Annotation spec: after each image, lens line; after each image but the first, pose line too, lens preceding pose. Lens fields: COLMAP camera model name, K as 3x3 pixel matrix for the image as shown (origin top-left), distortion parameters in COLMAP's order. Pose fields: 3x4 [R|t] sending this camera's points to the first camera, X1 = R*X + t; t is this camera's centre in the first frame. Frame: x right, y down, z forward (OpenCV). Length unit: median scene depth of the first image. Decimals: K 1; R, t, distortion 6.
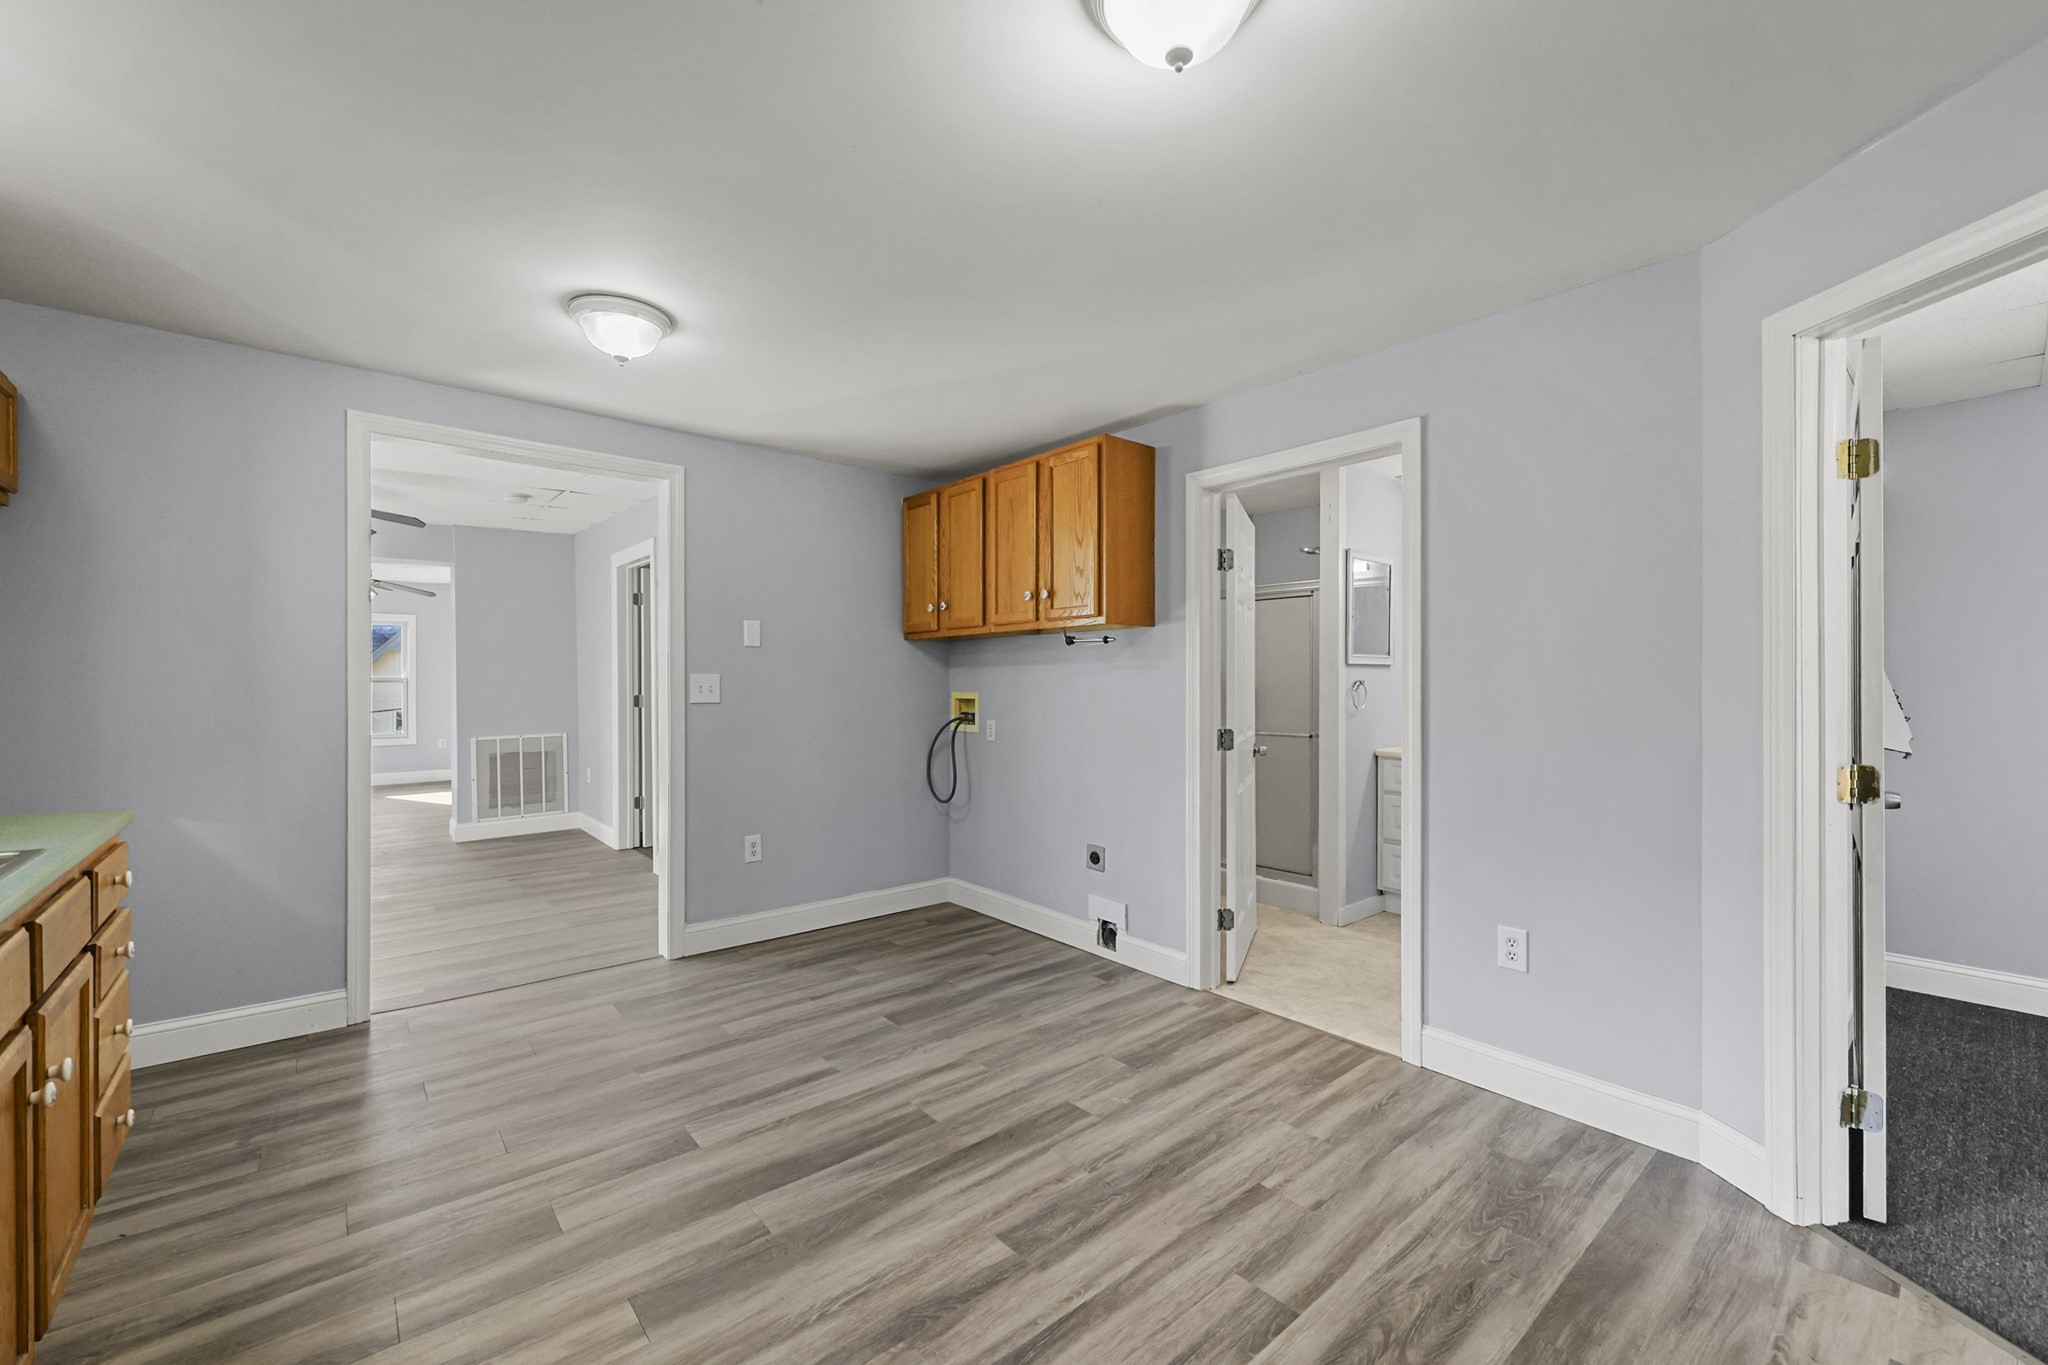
lens RADIAL K [[828.6, 0, 1031.9], [0, 828.6, 679.5], [0, 0, 1]] dist [0.001825, -0.000146]
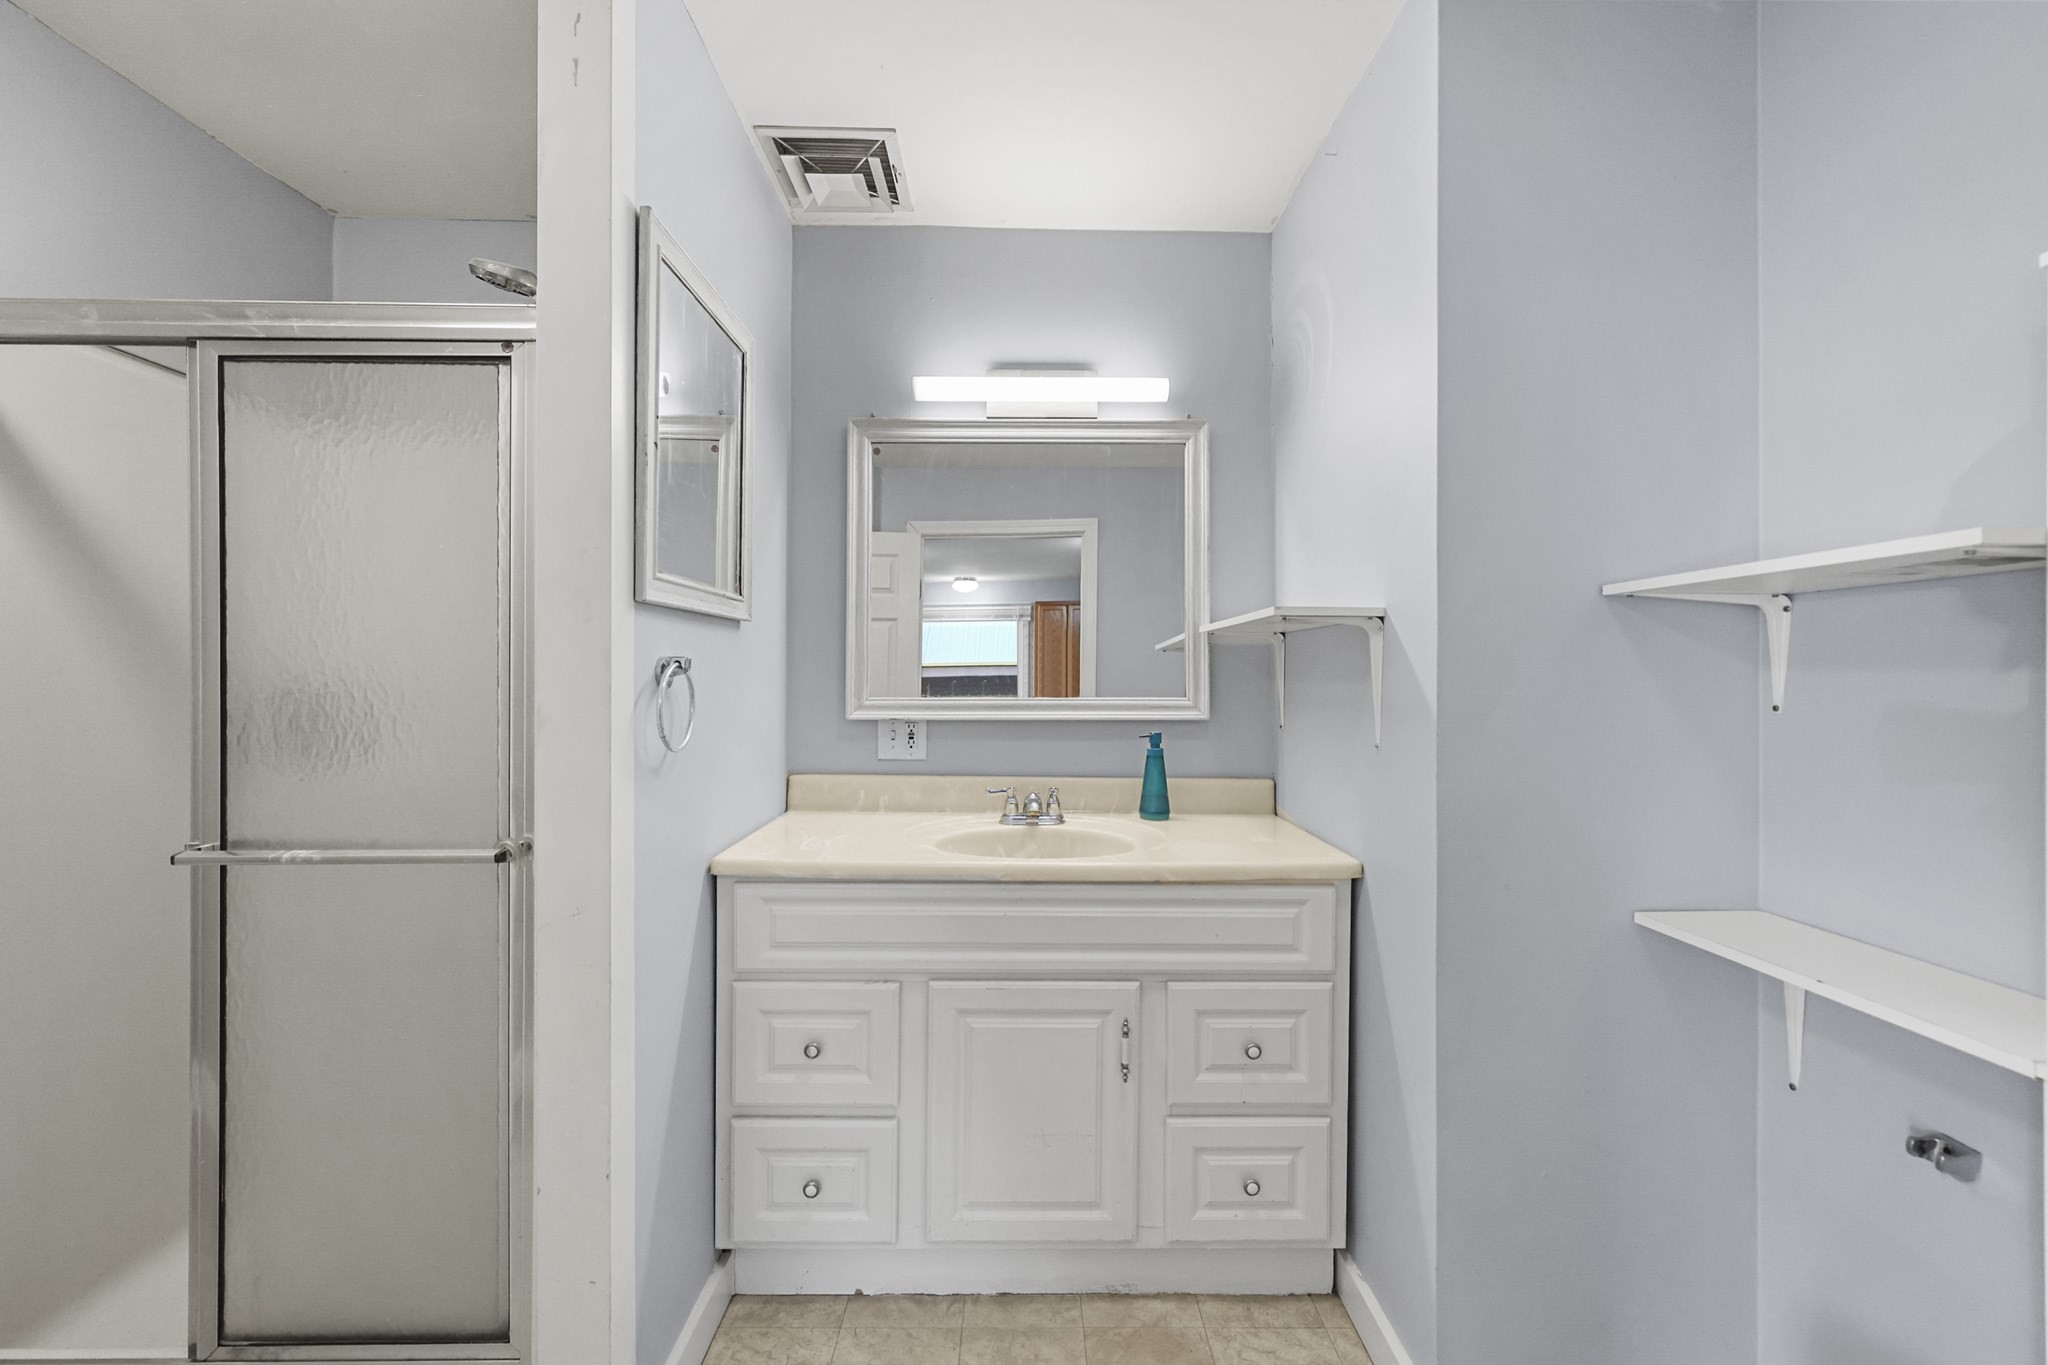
lens RADIAL K [[828.6, 0, 1025.3], [0, 828.6, 676.3], [0, 0, 1]] dist [0.001825, -0.000146]
pose [[0.653764, -0.001763, 0.756696, 0.229948], [-0.005022, 0.999965, 0.006668, 0.004726], [-0.756682, -0.008159, 0.653732, 0.653895]]
